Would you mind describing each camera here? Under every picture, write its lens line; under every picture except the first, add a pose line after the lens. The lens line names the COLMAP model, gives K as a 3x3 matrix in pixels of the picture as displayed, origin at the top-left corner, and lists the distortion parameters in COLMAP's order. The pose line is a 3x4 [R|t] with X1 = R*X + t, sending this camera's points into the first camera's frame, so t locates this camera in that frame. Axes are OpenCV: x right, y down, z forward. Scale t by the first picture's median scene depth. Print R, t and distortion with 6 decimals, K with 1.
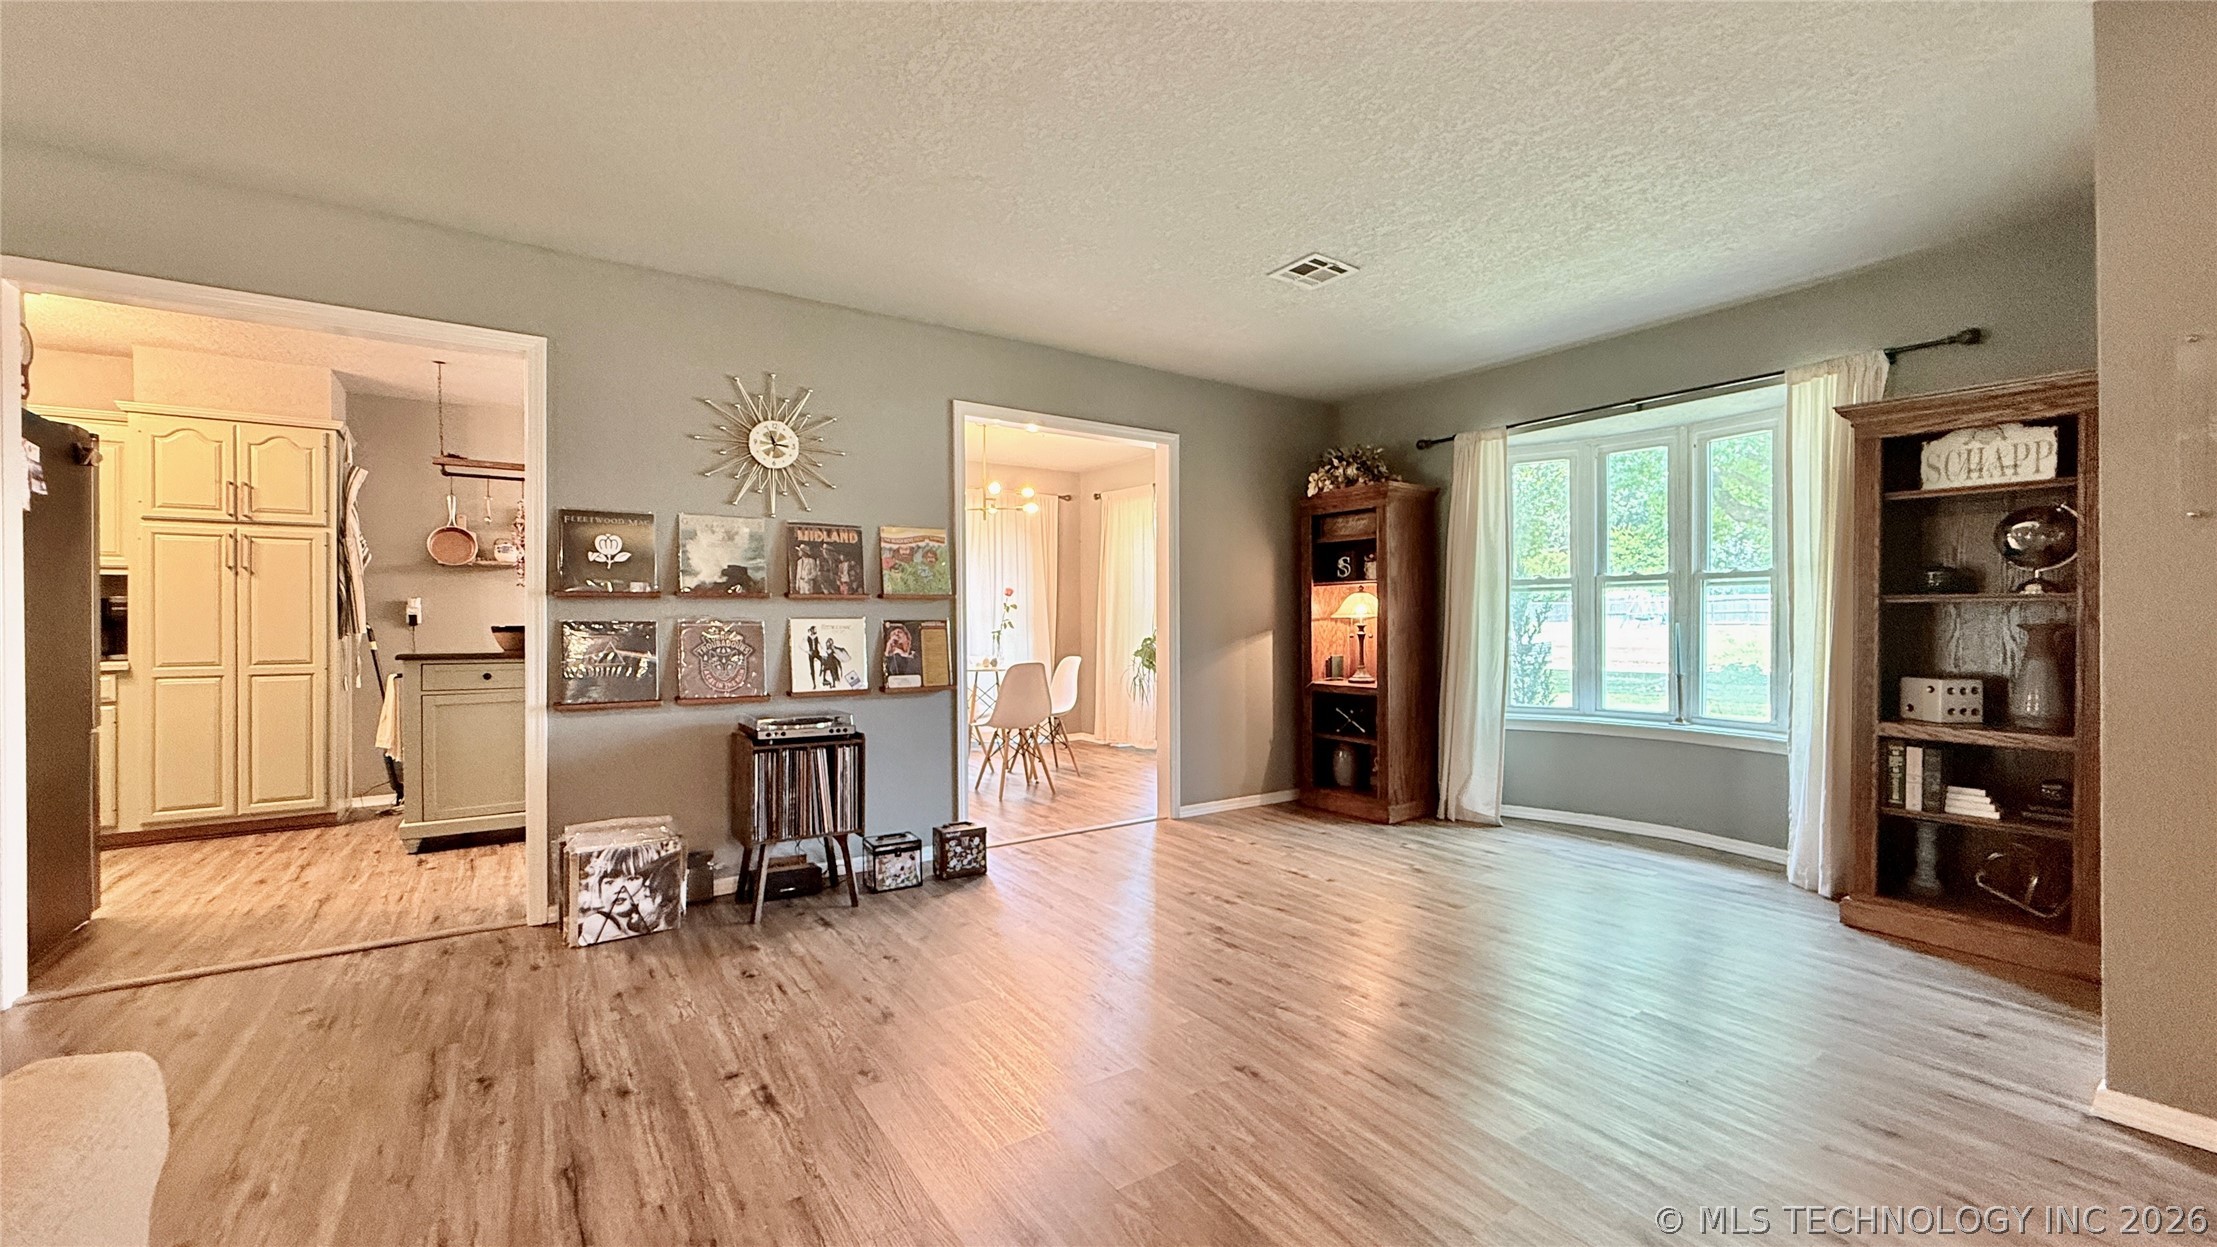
lens RADIAL K [[882.1, 0, 1100.8], [0, 882.1, 623.8], [0, 0, 1]] dist [0.000549, -0.000094]
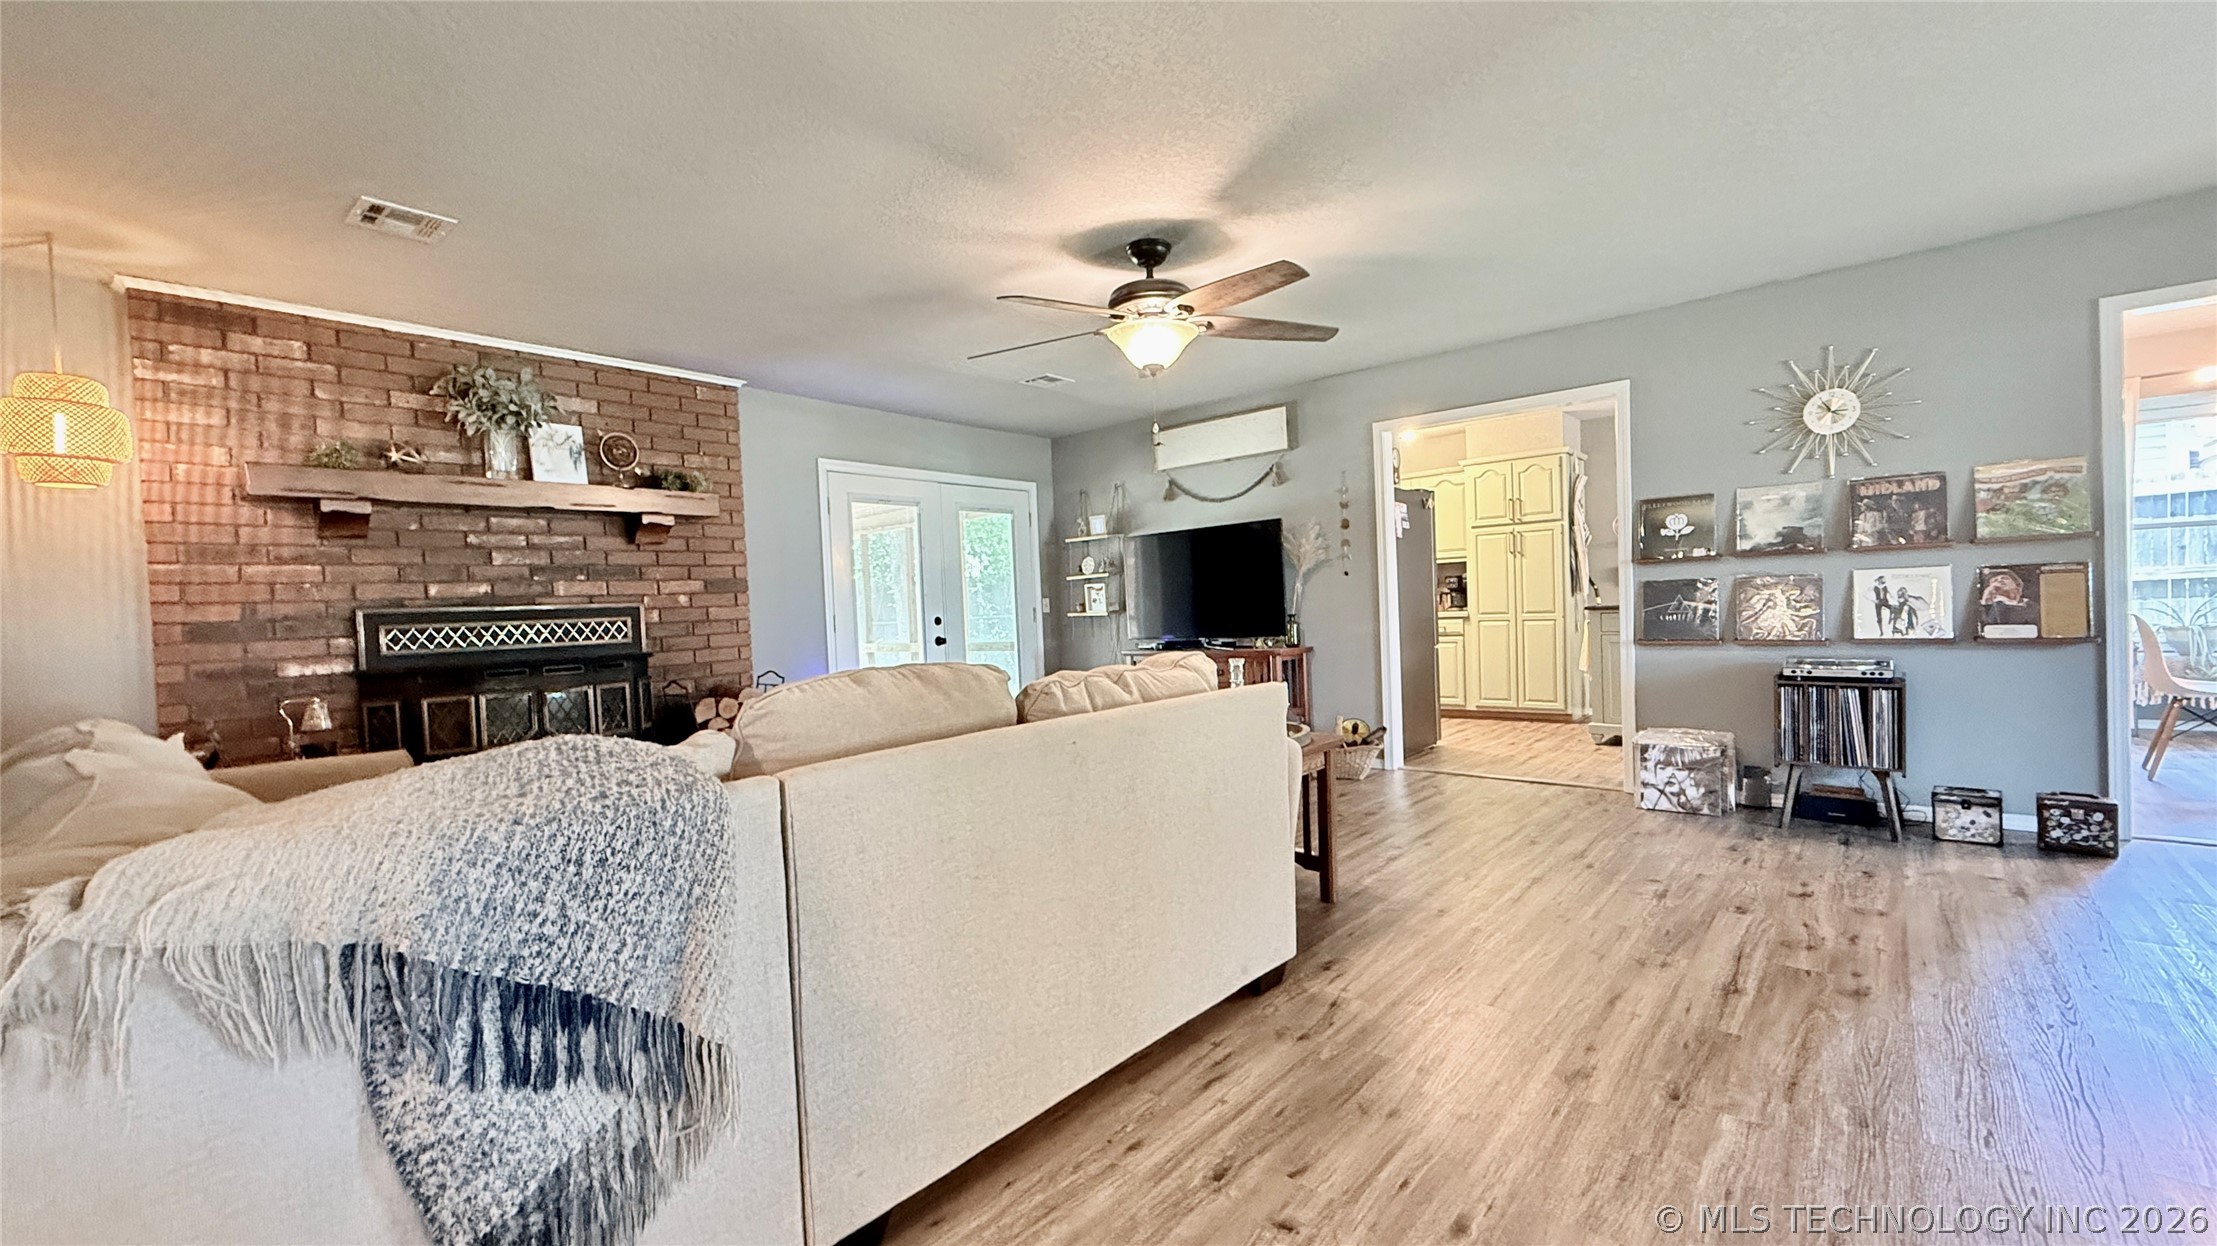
lens RADIAL K [[888.0, 0, 1101.0], [0, 888.0, 631.1], [0, 0, 1]] dist [0.000425, -0.000331]
pose [[0.255926, 0.019876, -0.966492, 0.452038], [0.036958, 0.998856, 0.030328, 0.001628], [0.965990, -0.043481, 0.254899, -0.161257]]
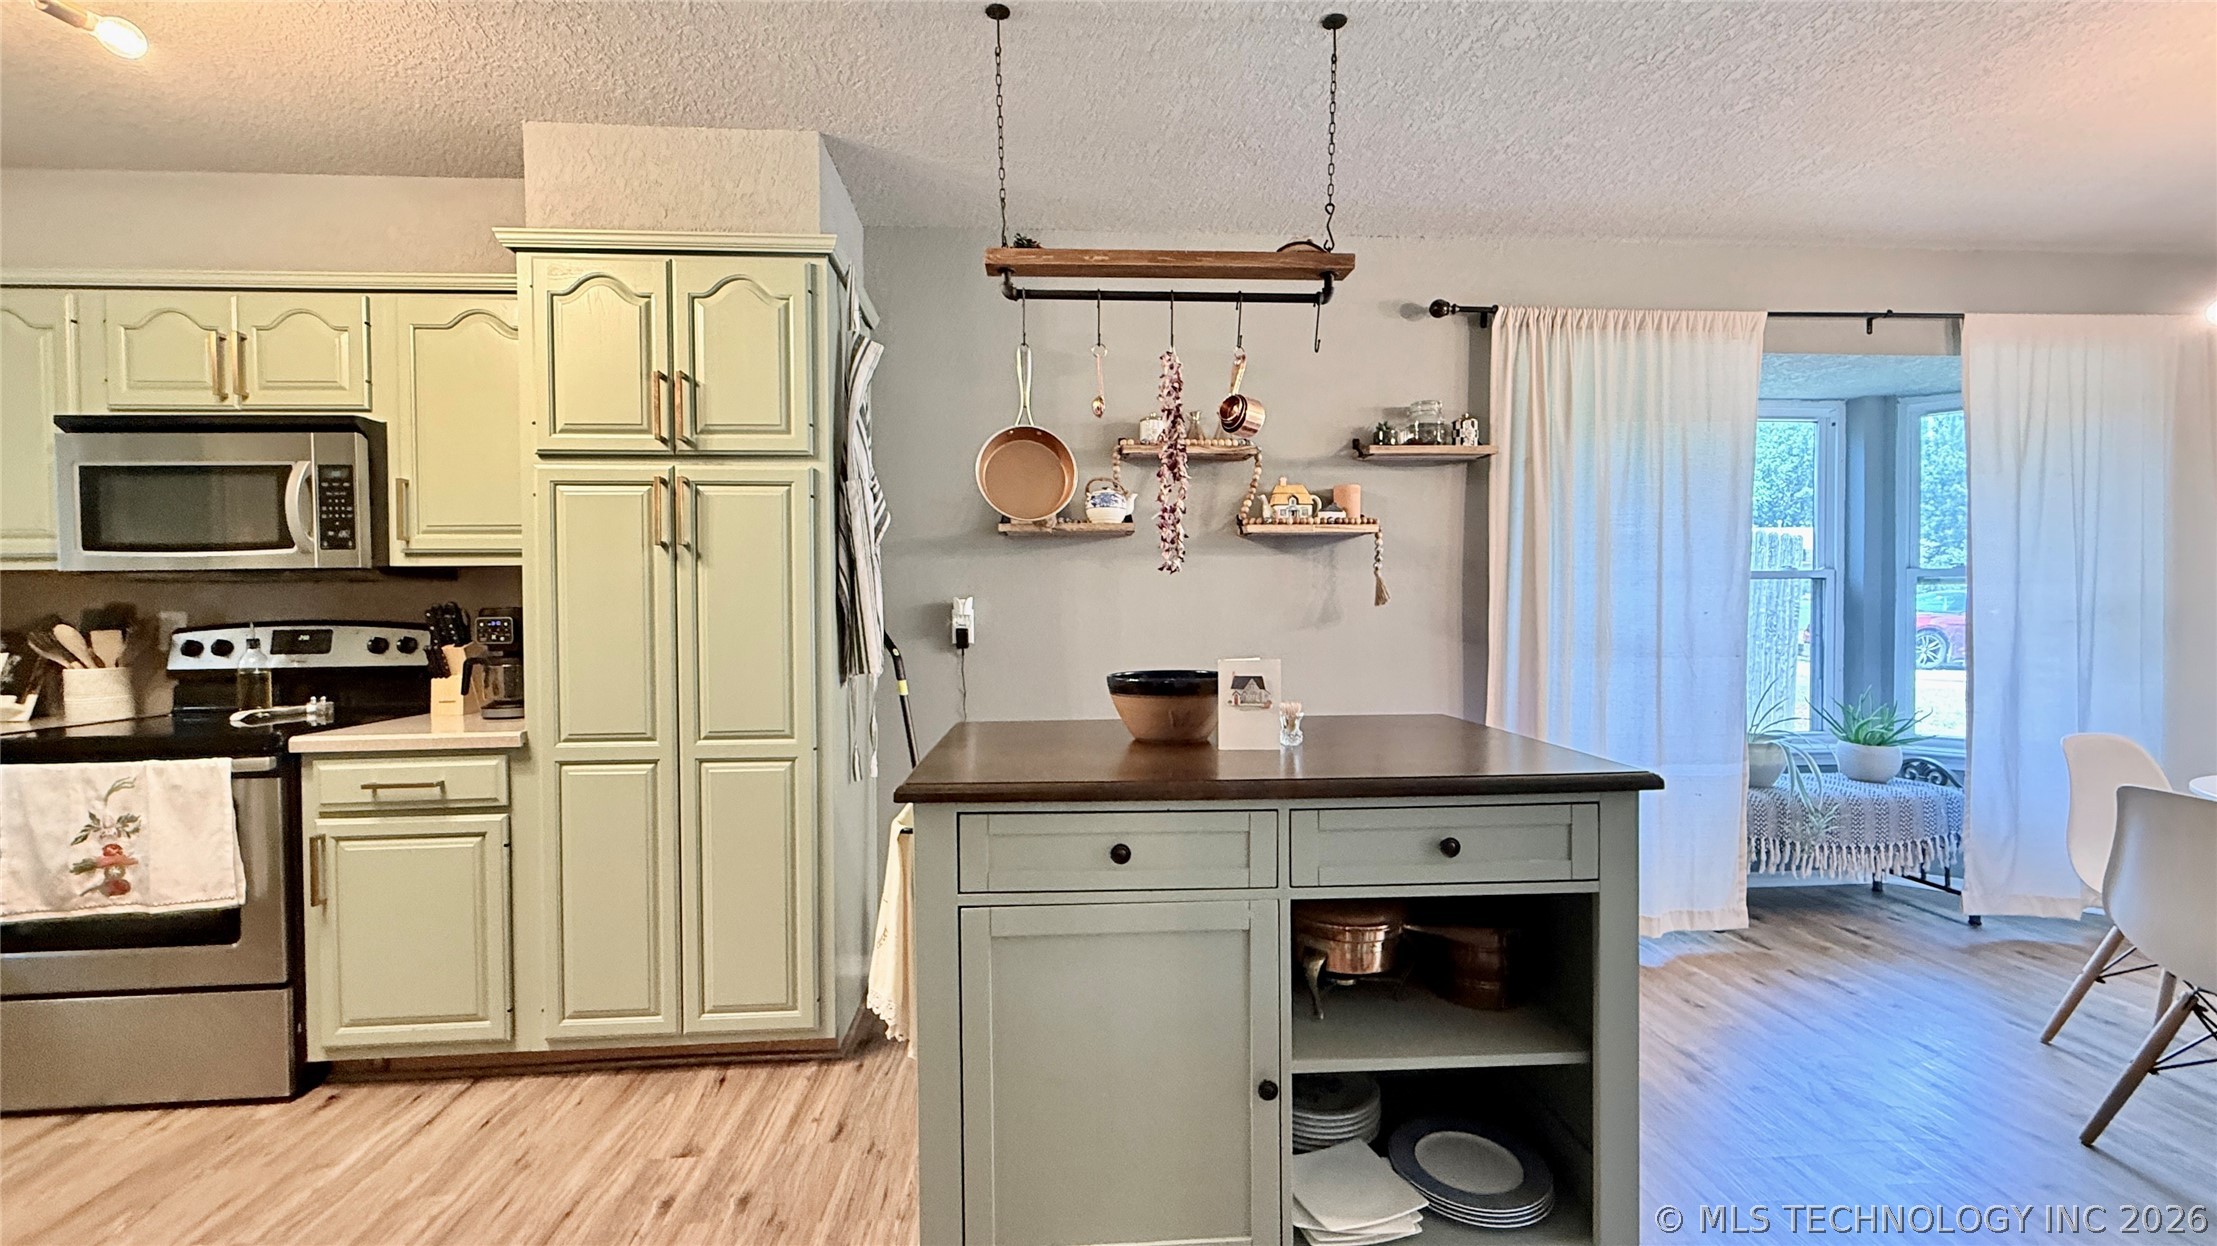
lens RADIAL K [[882.1, 0, 1100.8], [0, 882.1, 623.3], [0, 0, 1]] dist [0.000549, -0.000094]
pose [[0.863372, 0.006883, -0.504521, -0.612954], [0.003577, 0.999798, 0.019762, -0.034157], [0.504556, -0.018866, 0.863173, 0.816888]]
